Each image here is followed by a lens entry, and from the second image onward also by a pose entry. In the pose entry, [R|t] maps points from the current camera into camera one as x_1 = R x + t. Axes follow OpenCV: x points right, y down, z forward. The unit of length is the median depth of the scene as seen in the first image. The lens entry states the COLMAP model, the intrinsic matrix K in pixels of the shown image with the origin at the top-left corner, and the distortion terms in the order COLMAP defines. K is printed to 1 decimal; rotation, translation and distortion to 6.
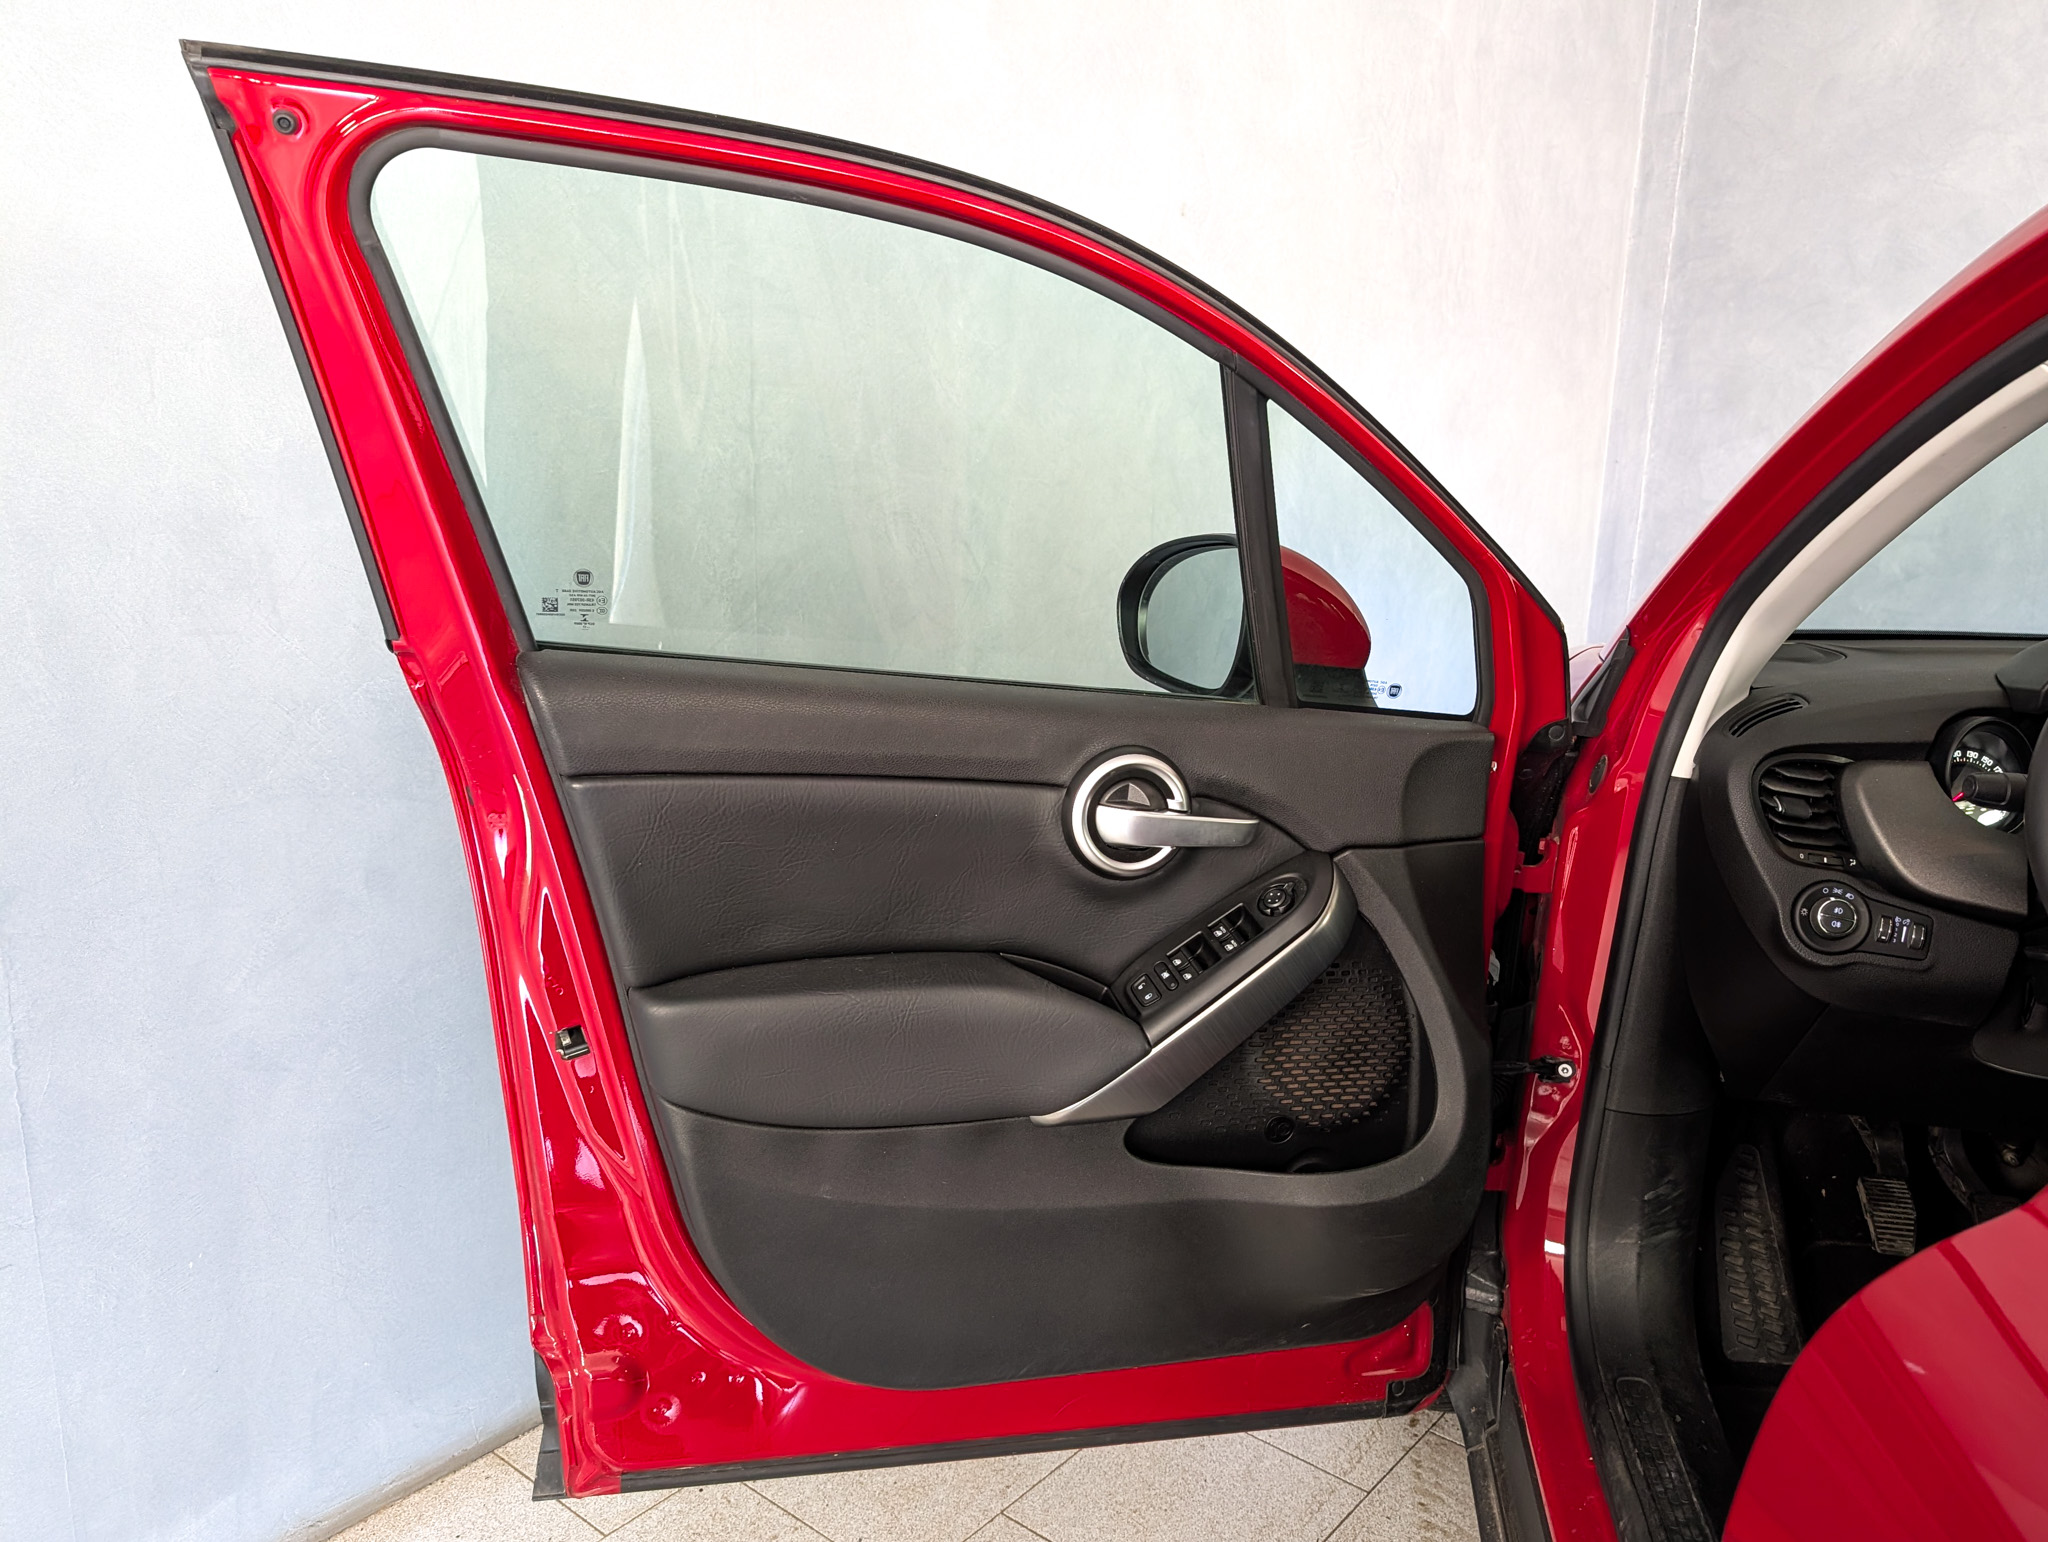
lens RADIAL K [[1570.0, 0, 1113.6], [0, 1570.0, 774.0], [0, 0, 1]] dist [-0.000460, 0.004350]
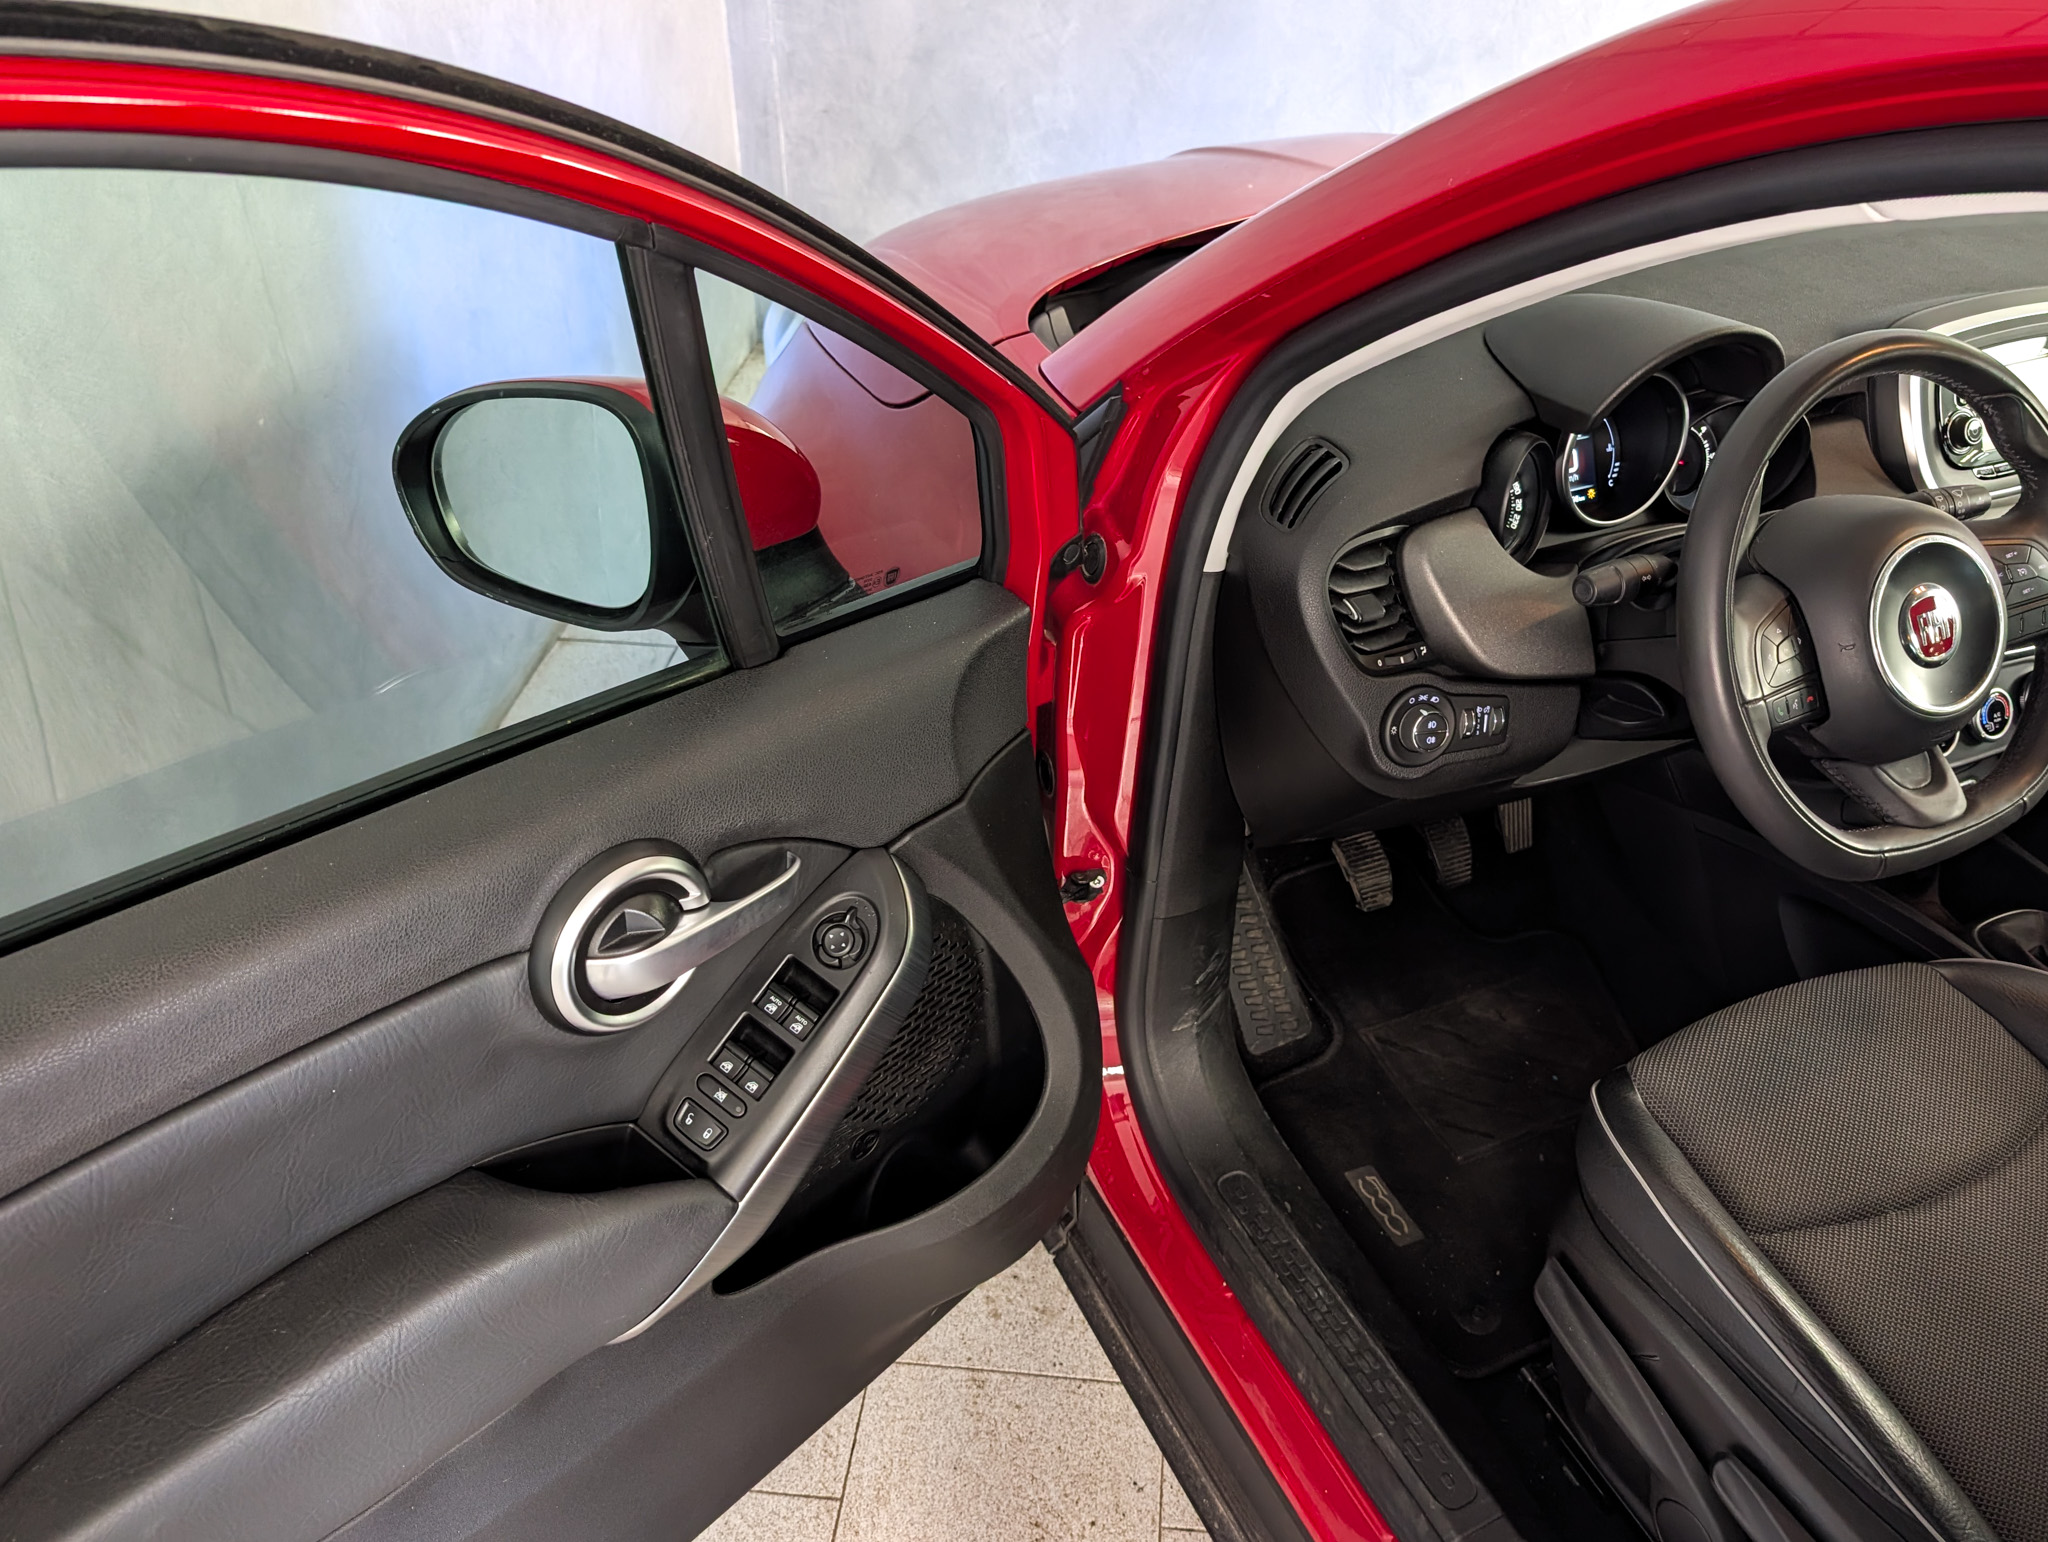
lens RADIAL K [[1555.5, 0, 1053.4], [0, 1555.5, 746.5], [0, 0, 1]] dist [0.042802, -0.065842]
pose [[0.847601, -0.323907, 0.420306, -0.084886], [0.130638, 0.895080, 0.426340, -0.293817], [-0.514302, -0.306458, 0.800985, 0.399262]]
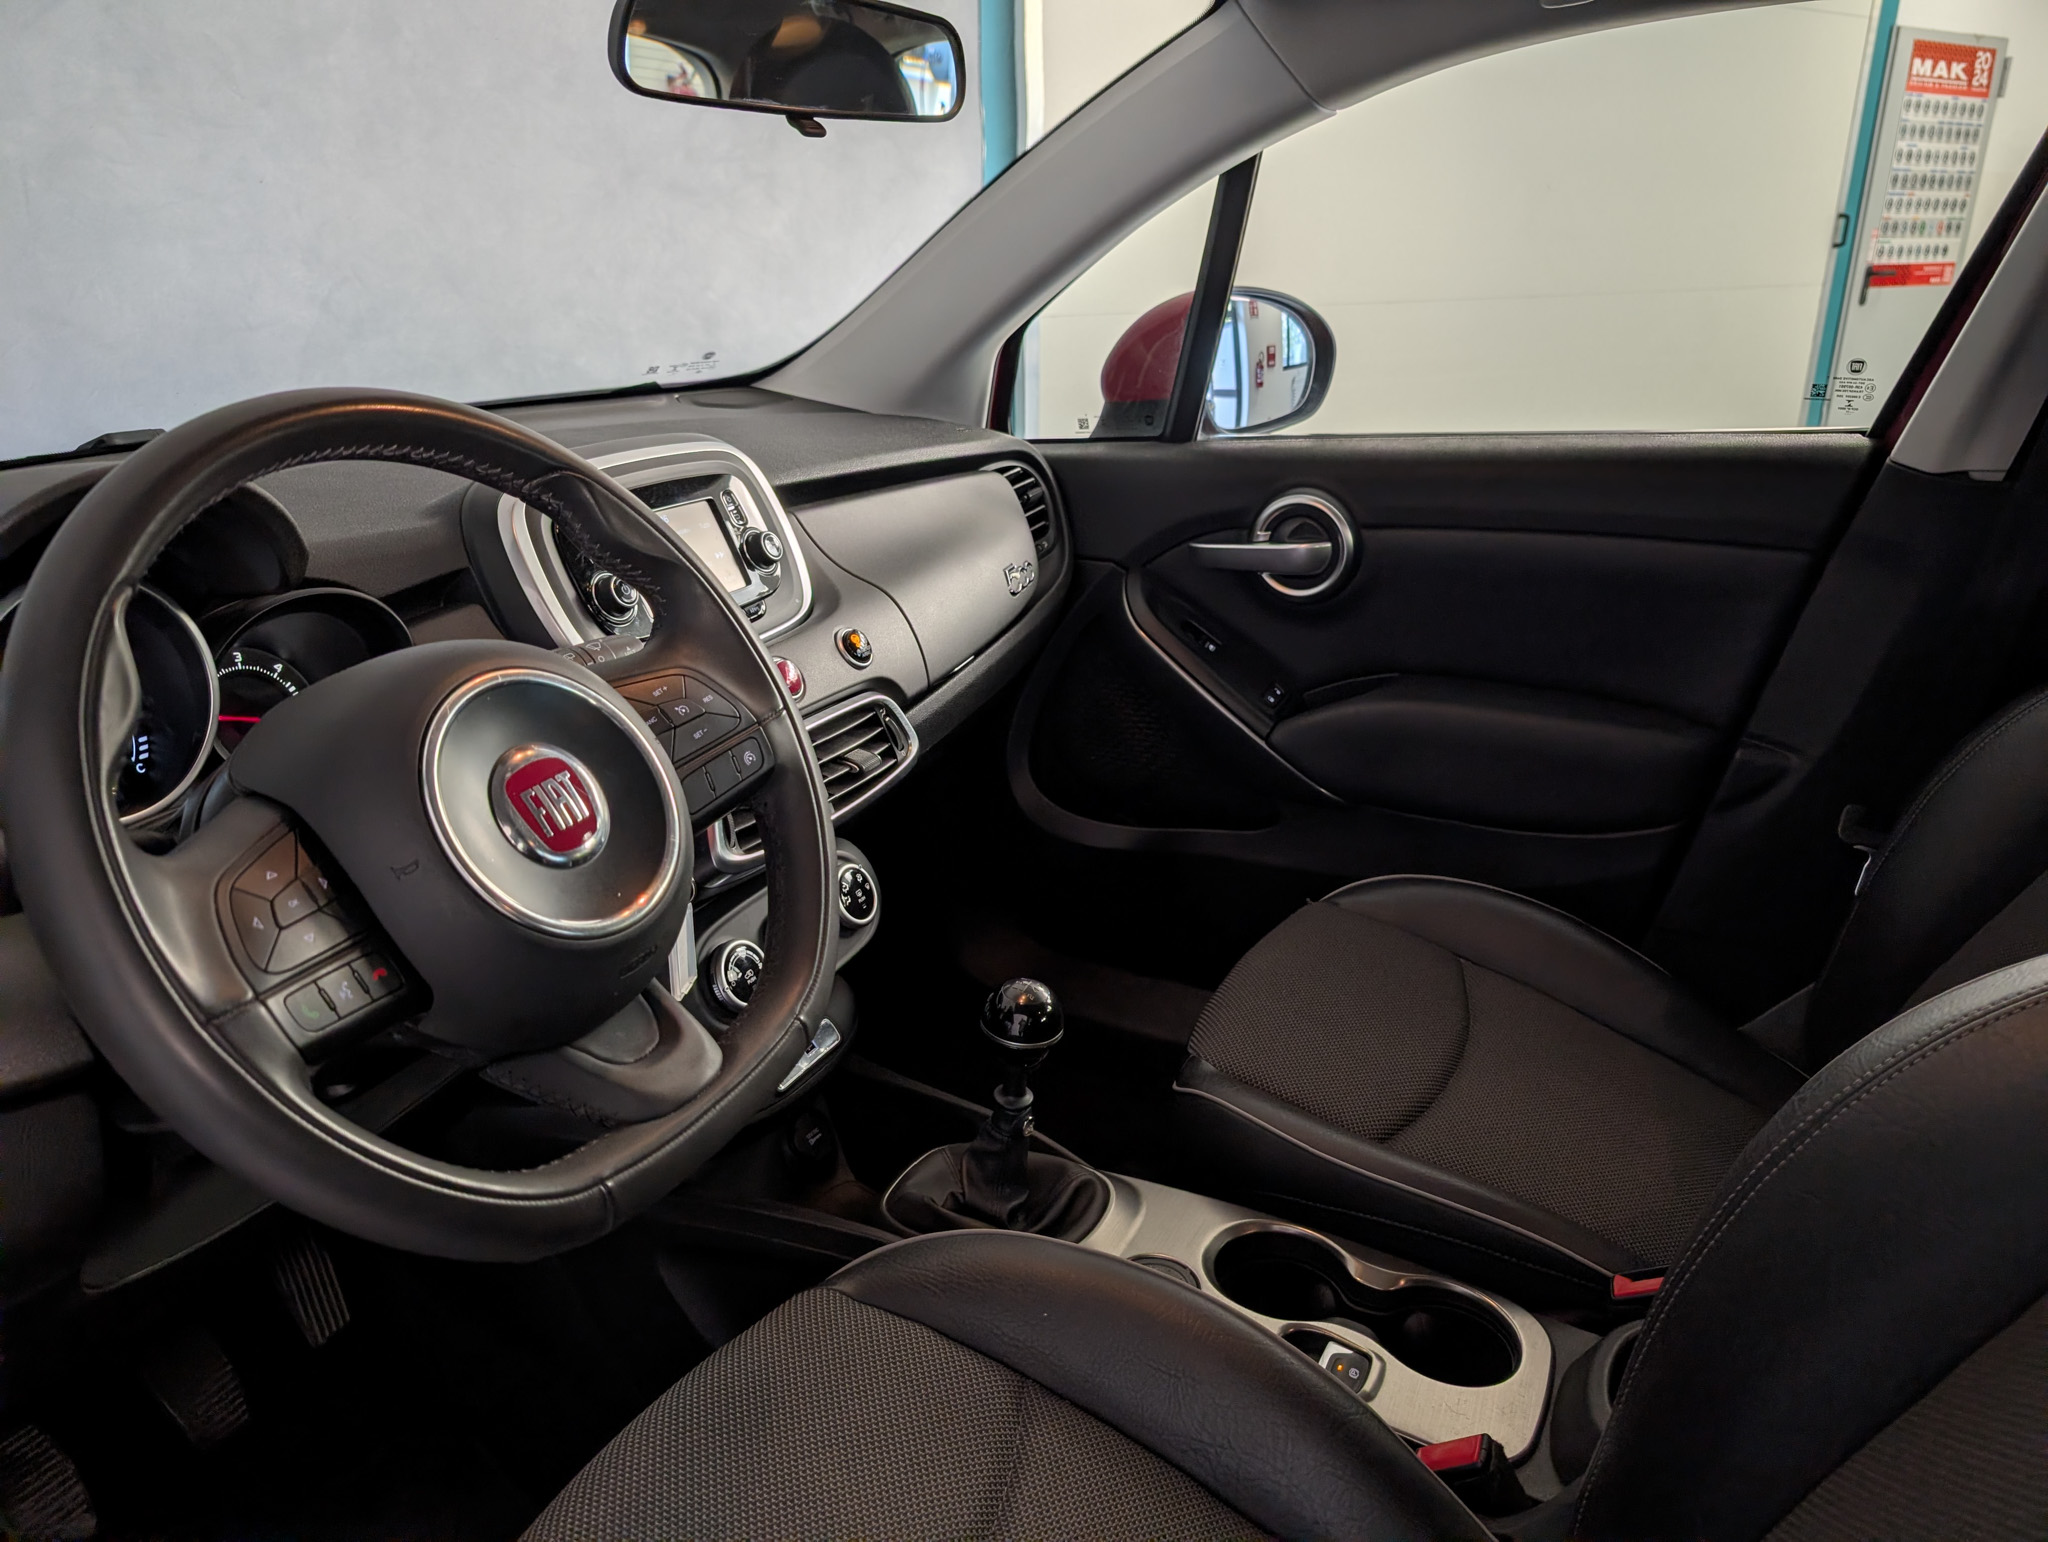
lens RADIAL K [[1459.7, 0, 1024.0], [0, 1459.7, 771.0], [0, 0, 1]] dist [0.005197, -0.003720]
pose [[0.335021, -0.361070, 0.870281, 0.286580], [0.220391, 0.928066, 0.300203, -0.073997], [-0.916072, 0.091227, 0.390498, 0.502455]]
